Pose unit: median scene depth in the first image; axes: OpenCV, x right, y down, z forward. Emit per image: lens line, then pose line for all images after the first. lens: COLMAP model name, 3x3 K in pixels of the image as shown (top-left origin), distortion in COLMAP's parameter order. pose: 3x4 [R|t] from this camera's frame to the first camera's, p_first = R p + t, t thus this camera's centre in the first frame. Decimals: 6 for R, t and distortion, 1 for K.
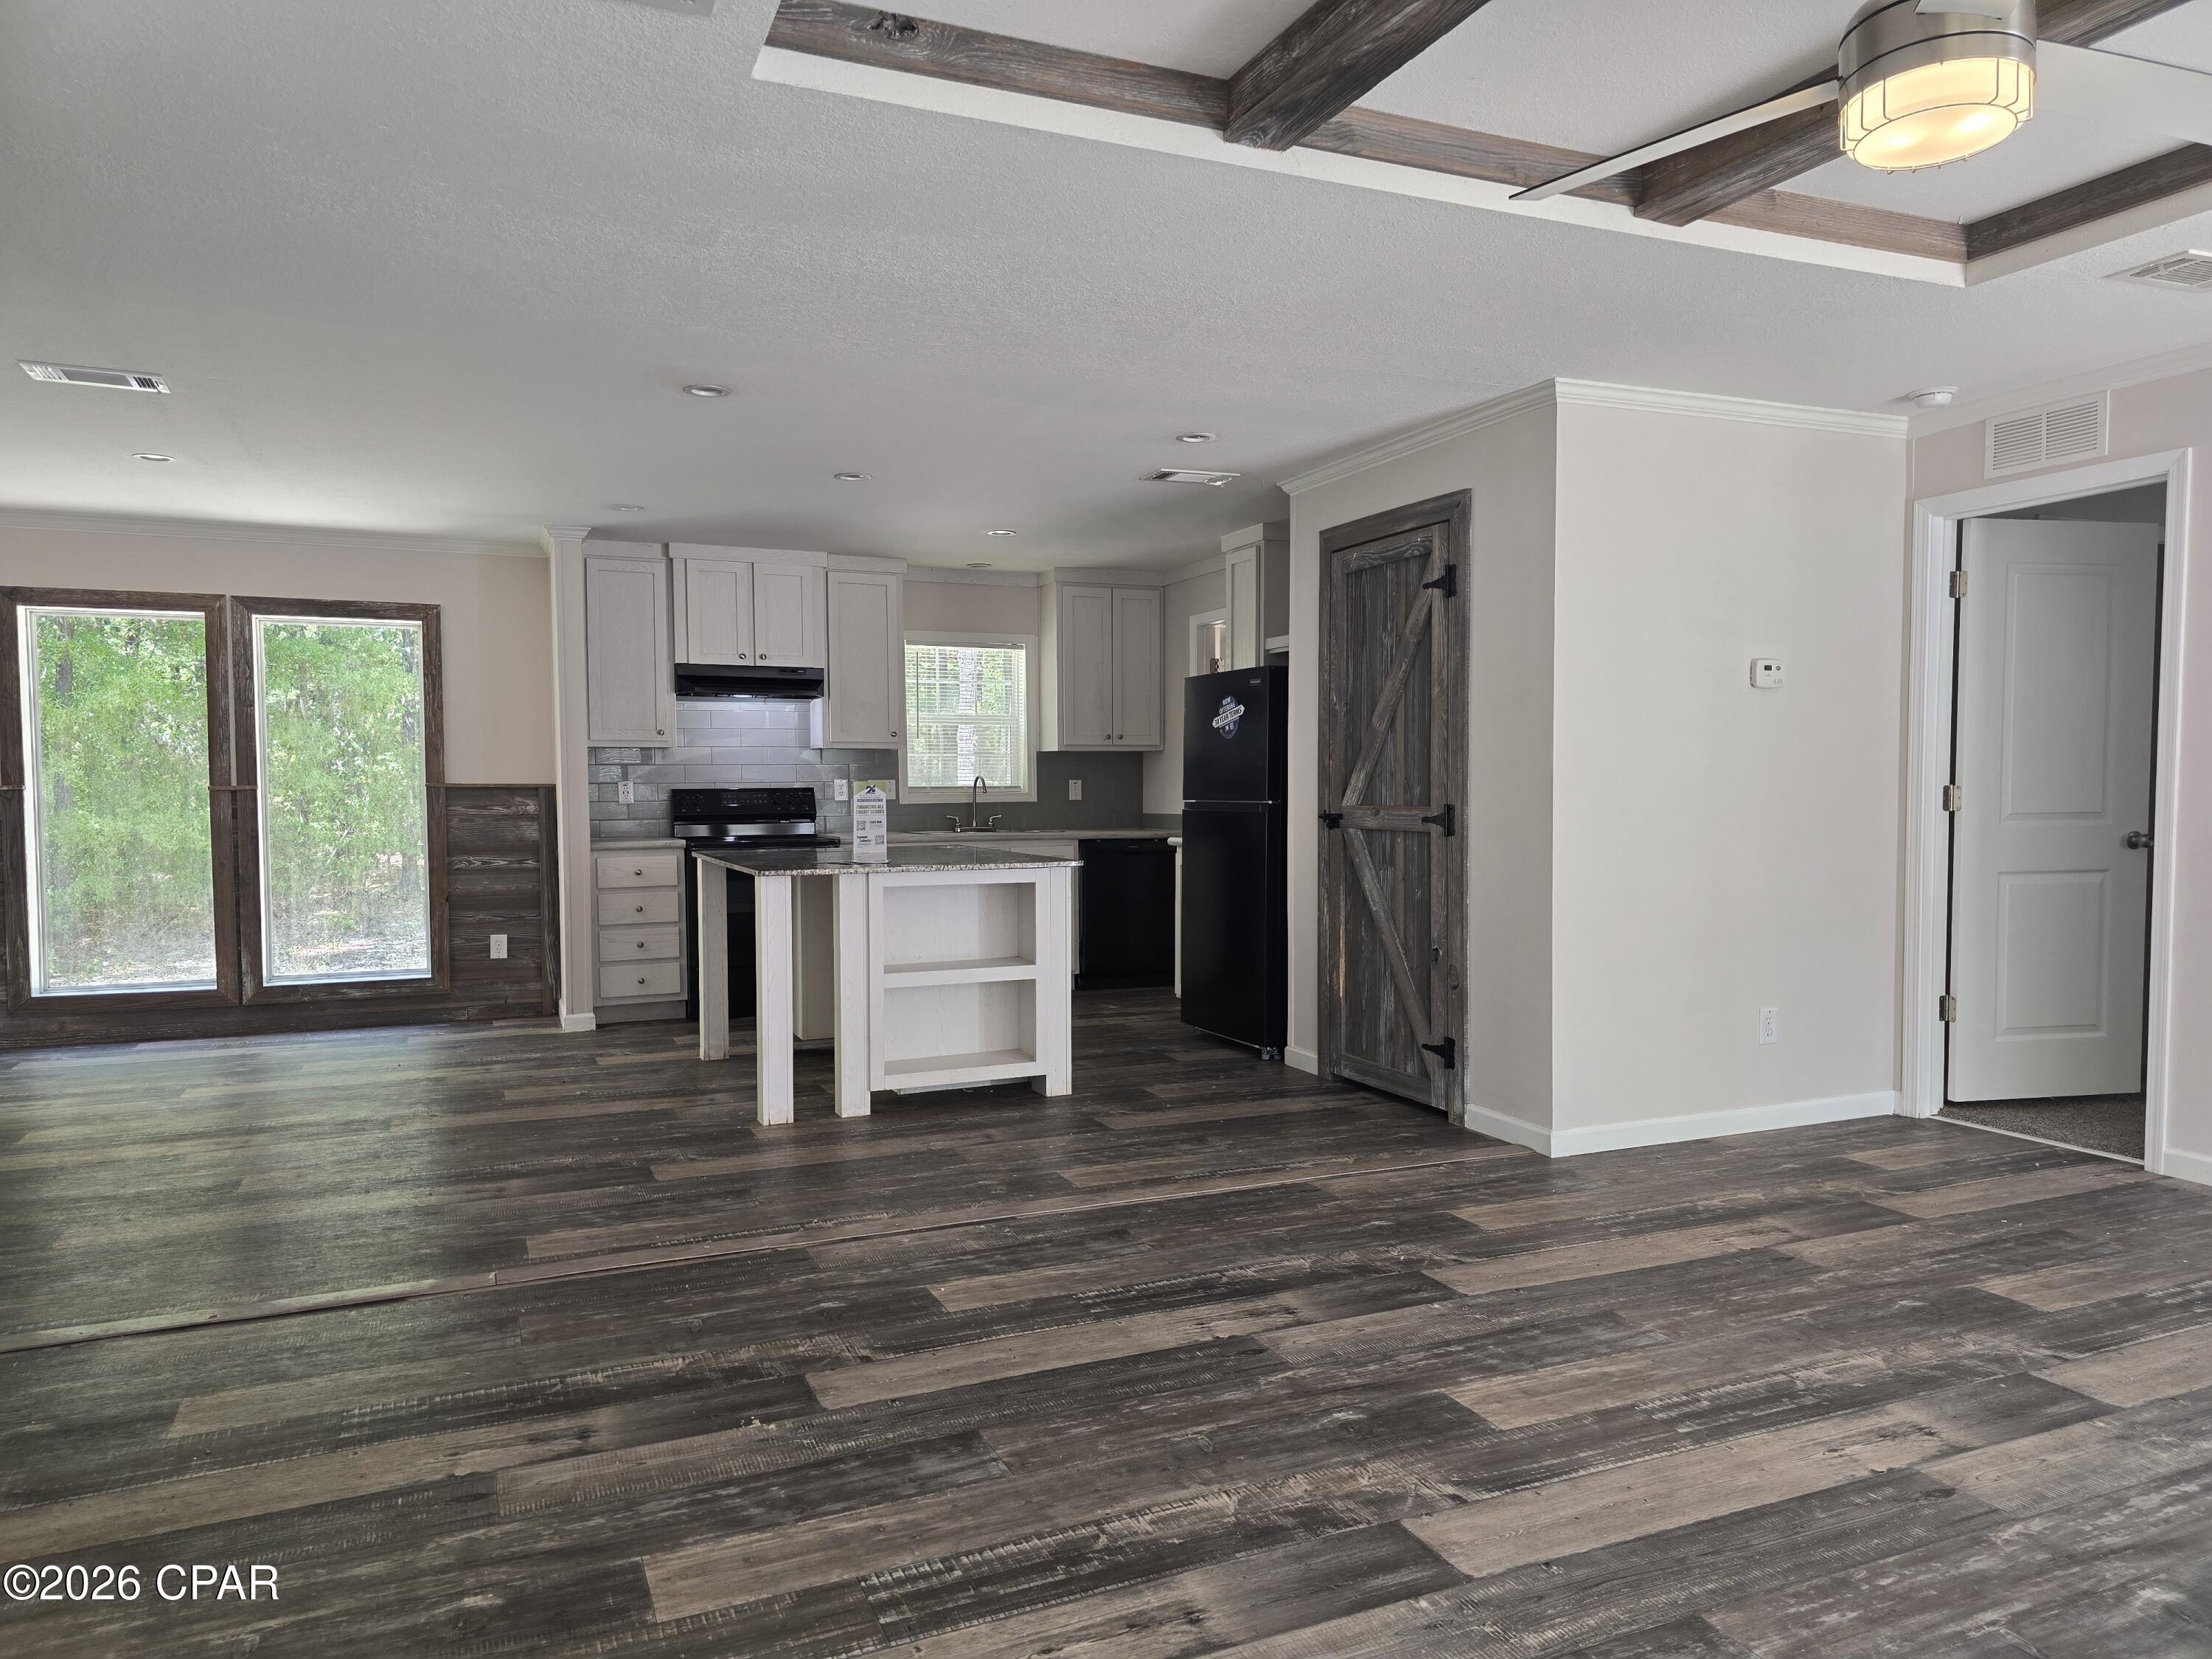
lens RADIAL K [[1485.3, 0, 1122.3], [0, 1485.3, 851.3], [0, 0, 1]] dist [0.059006, -0.060456]
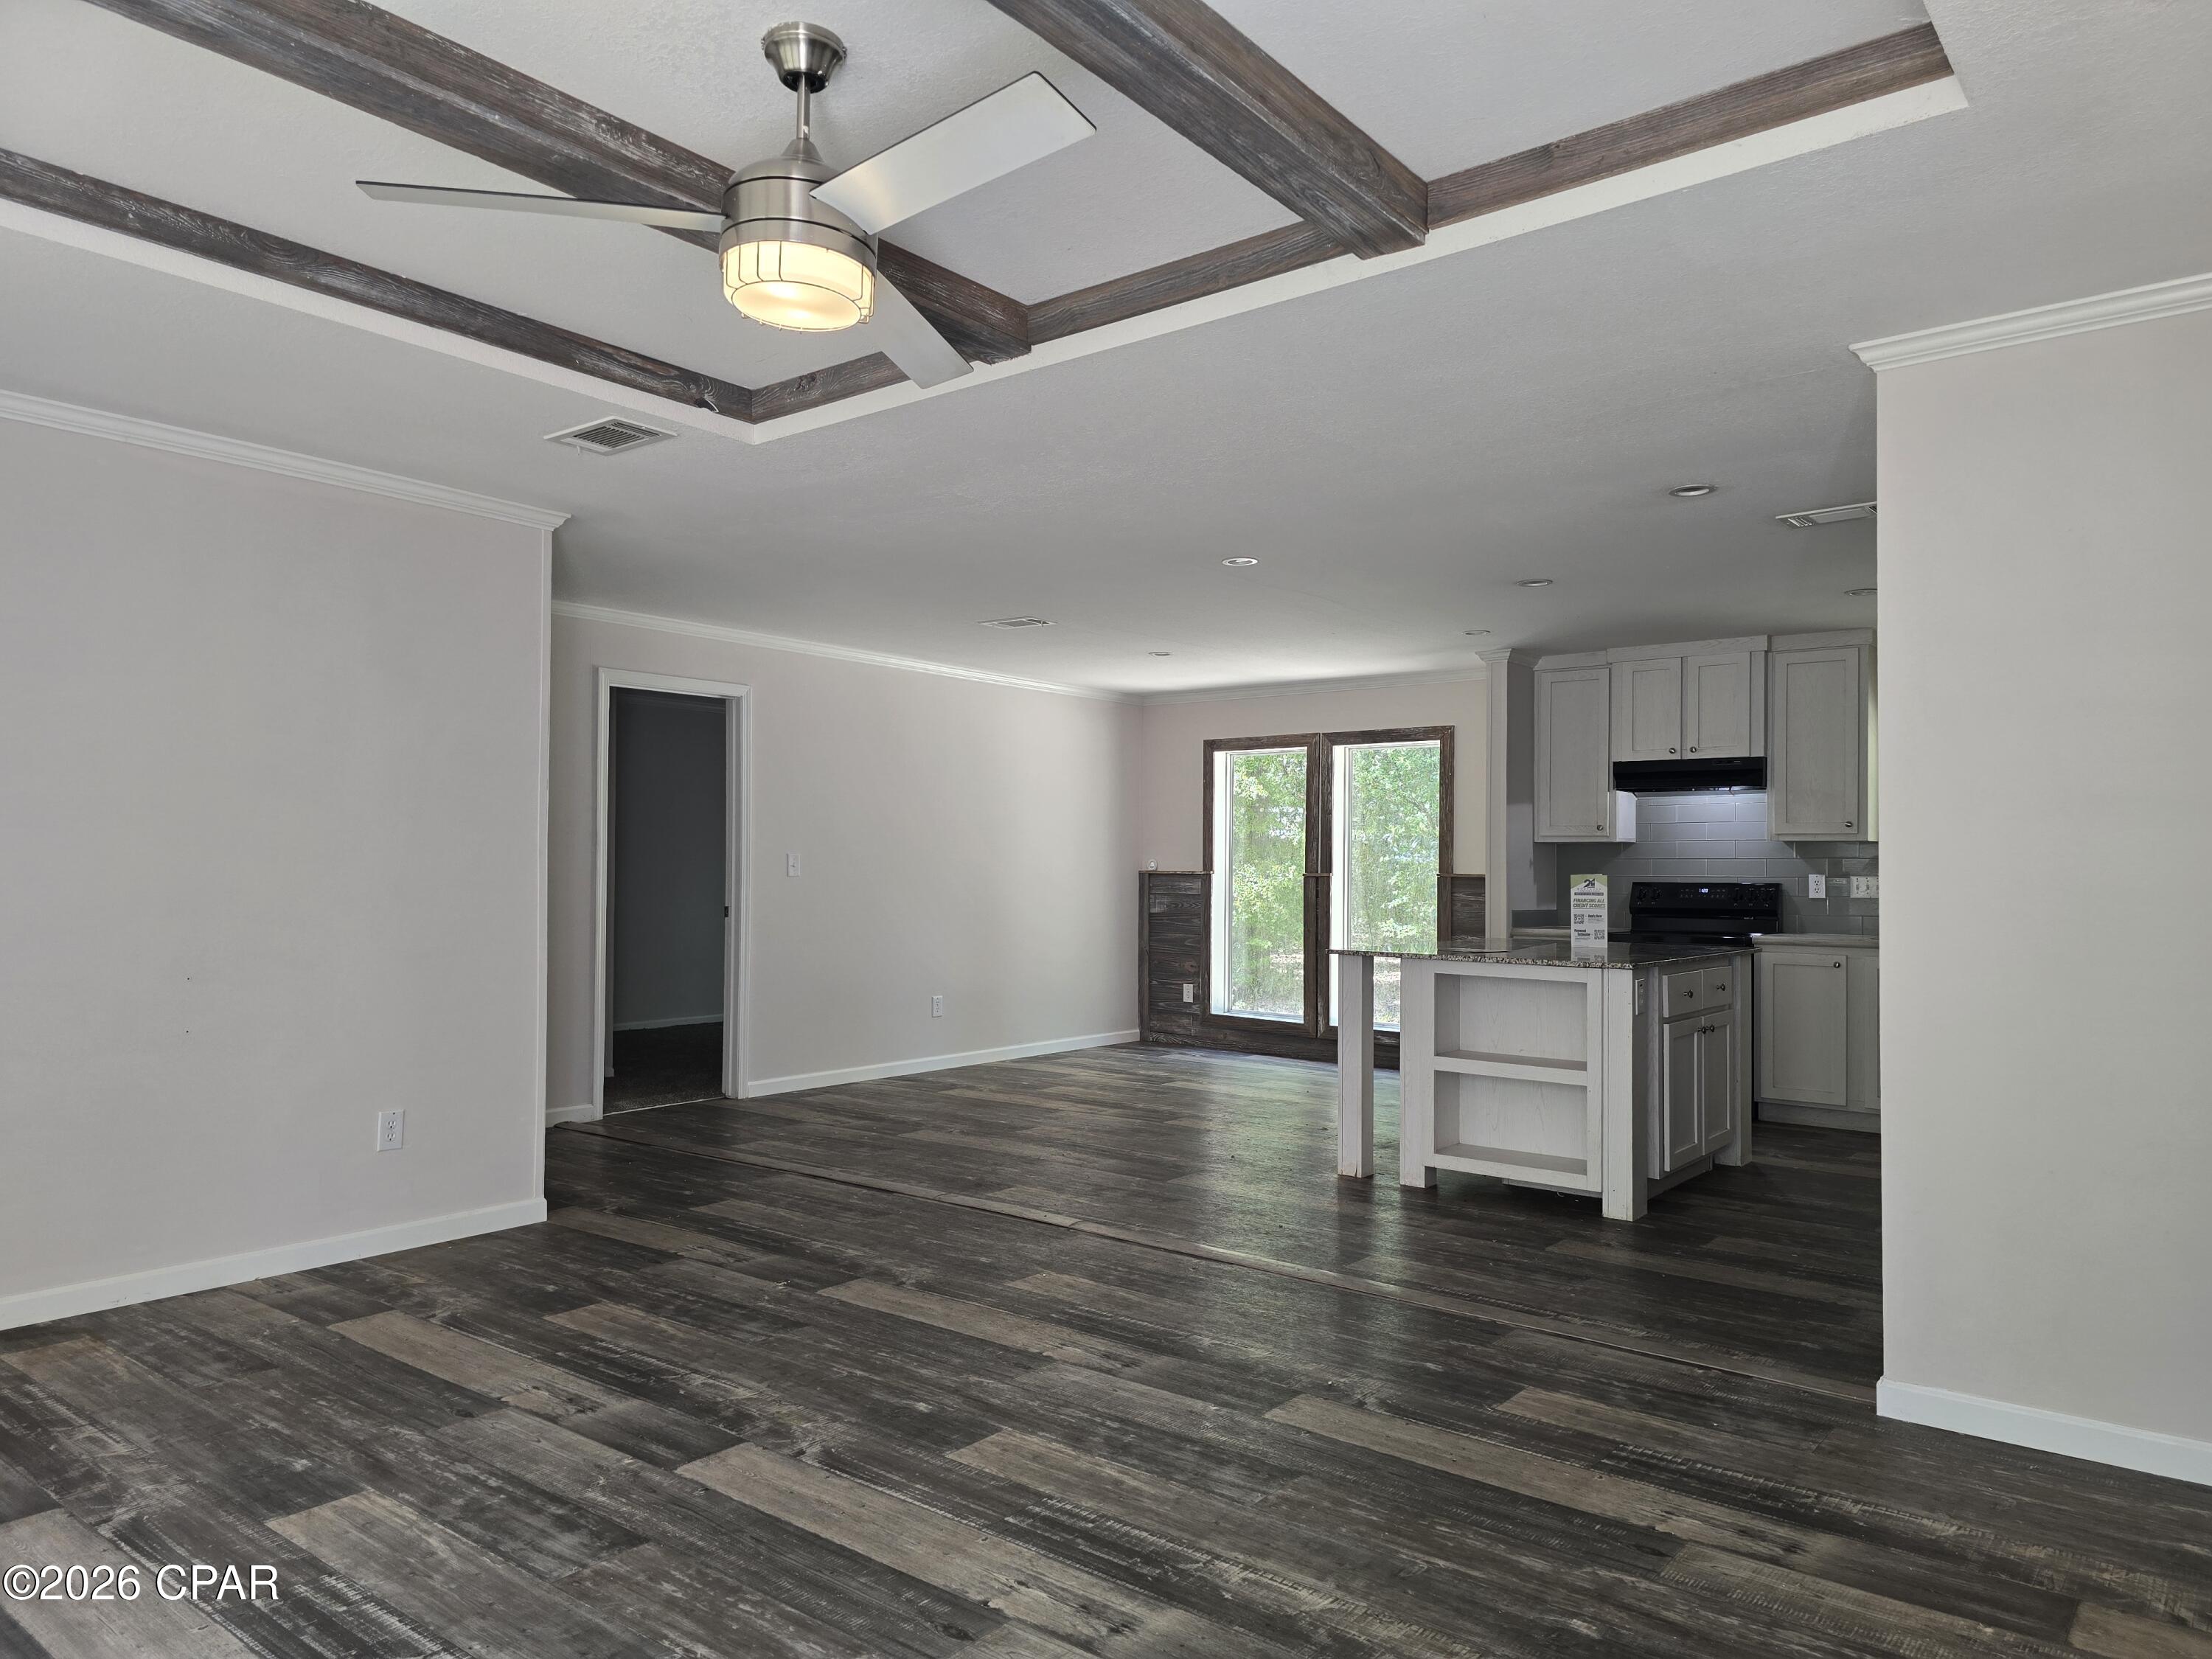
lens RADIAL K [[1479.1, 0, 1101.9], [0, 1479.1, 843.7], [0, 0, 1]] dist [0.080274, -0.076878]
pose [[0.463781, -0.005319, -0.885934, 0.487647], [-0.053530, 0.997987, -0.034015, -0.014165], [0.884331, 0.063200, 0.462563, 0.210069]]
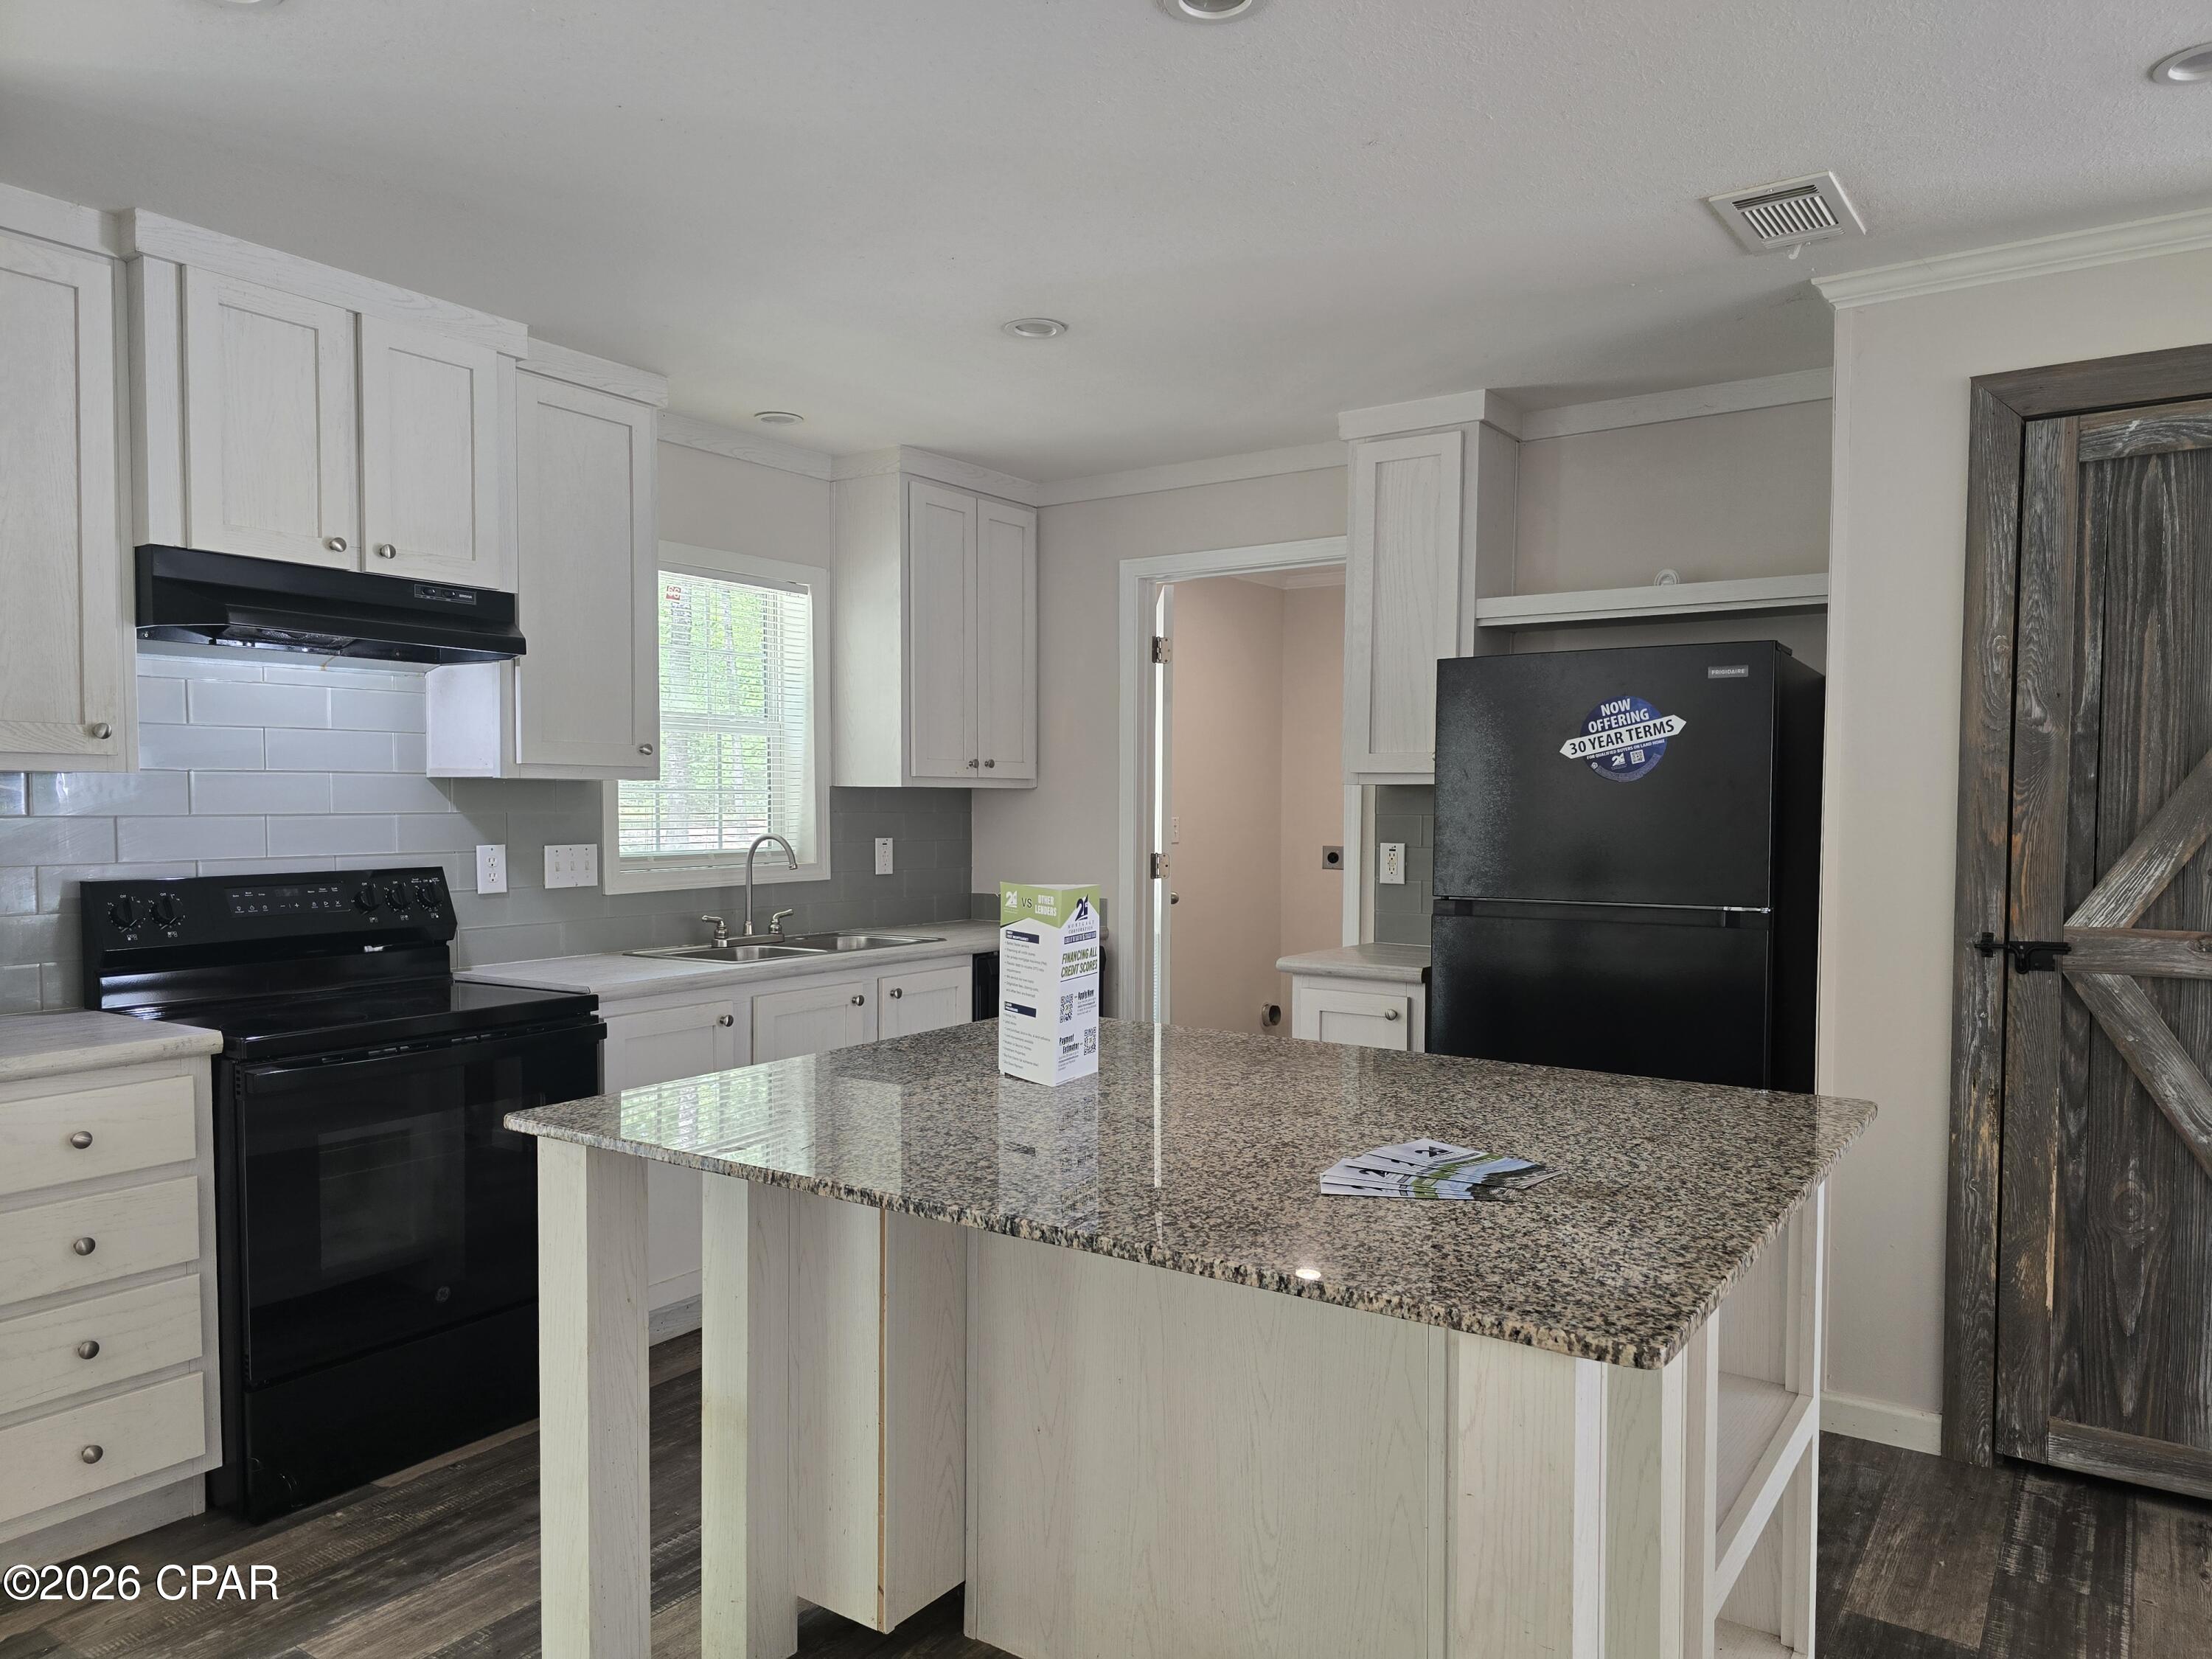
lens RADIAL K [[1485.3, 0, 1122.3], [0, 1485.3, 851.3], [0, 0, 1]] dist [0.059006, -0.060456]
pose [[0.848662, -0.010043, 0.528840, -0.307095], [0.016977, 0.999822, -0.008256, -0.045640], [-0.528663, 0.015985, 0.848681, 0.589396]]
